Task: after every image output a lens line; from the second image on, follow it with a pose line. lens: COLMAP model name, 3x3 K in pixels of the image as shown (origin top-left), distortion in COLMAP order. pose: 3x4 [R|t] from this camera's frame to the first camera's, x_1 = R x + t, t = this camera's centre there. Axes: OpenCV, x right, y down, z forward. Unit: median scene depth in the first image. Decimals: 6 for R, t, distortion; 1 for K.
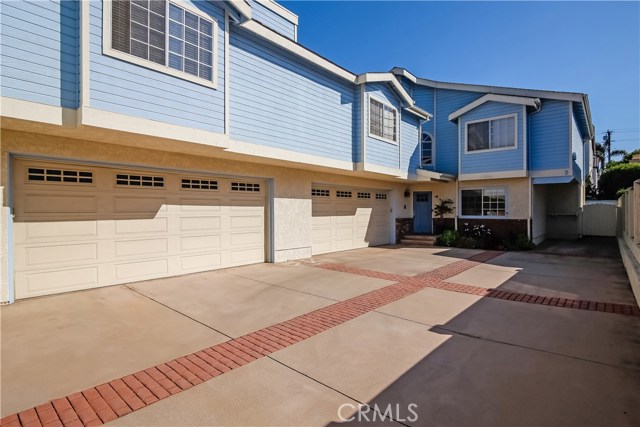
lens RADIAL K [[322.8, 0, 324.3], [0, 322.8, 210.4], [0, 0, 1]] dist [-0.000923, -0.000560]
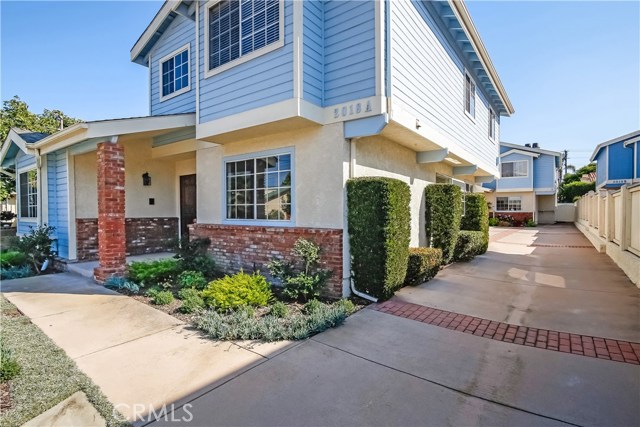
lens RADIAL K [[322.8, 0, 315.3], [0, 322.8, 214.8], [0, 0, 1]] dist [-0.000923, -0.000560]
pose [[0.997505, 0.001619, 0.070577, -0.807081], [-0.002082, 0.999977, 0.006482, 0.031178], [-0.070565, -0.006612, 0.997485, -0.851892]]
